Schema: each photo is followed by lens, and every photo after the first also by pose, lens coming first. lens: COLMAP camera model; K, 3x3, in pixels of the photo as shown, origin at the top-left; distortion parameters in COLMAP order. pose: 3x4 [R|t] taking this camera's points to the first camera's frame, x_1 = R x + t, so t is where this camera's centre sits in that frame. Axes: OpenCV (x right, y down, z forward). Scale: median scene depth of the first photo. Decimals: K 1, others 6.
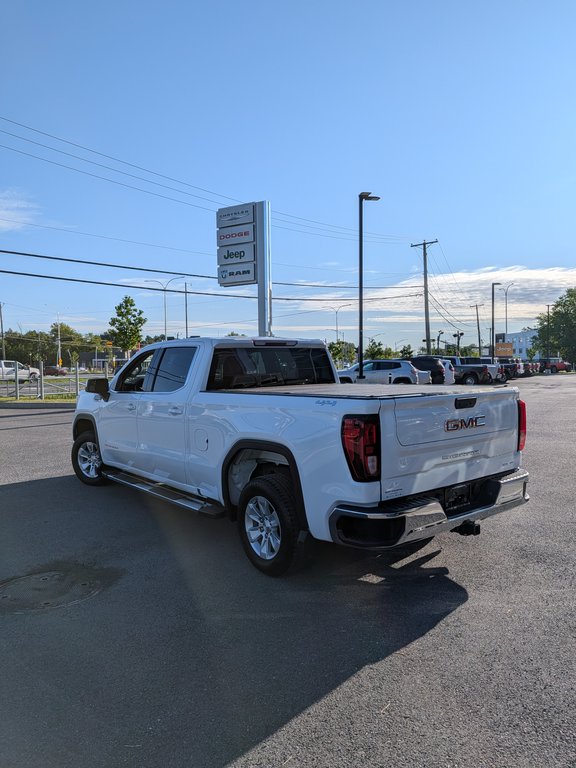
lens RADIAL K [[582.6, 0, 315.4], [0, 582.6, 359.1], [0, 0, 1]] dist [0.068192, -0.100624]
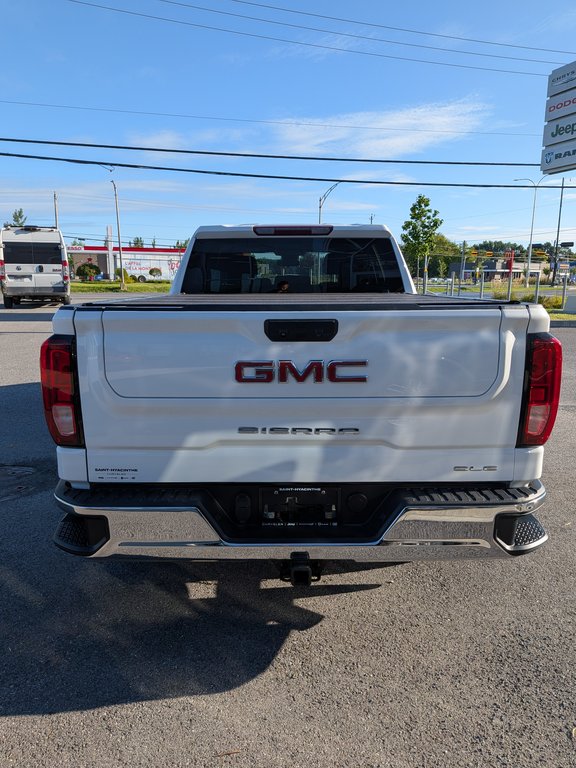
lens RADIAL K [[584.0, 0, 273.9], [0, 584.0, 384.6], [0, 0, 1]] dist [0.045995, -0.091593]
pose [[0.750295, 0.135039, -0.647165, 0.128566], [-0.009850, 0.981091, 0.193297, 0.005887], [0.661030, -0.138655, 0.737437, 0.143024]]
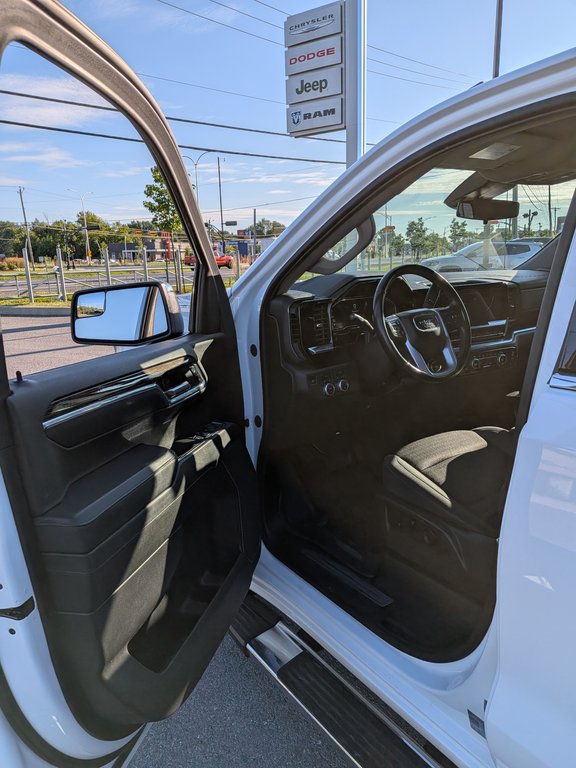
lens RADIAL K [[567.5, 0, 271.2], [0, 567.5, 384.6], [0, 0, 1]] dist [0.047927, -0.122297]
pose [[0.993731, 0.011204, -0.111233, -0.116678], [0.014798, 0.973028, 0.230211, 0.008482], [0.110812, -0.230414, 0.966763, 0.289183]]
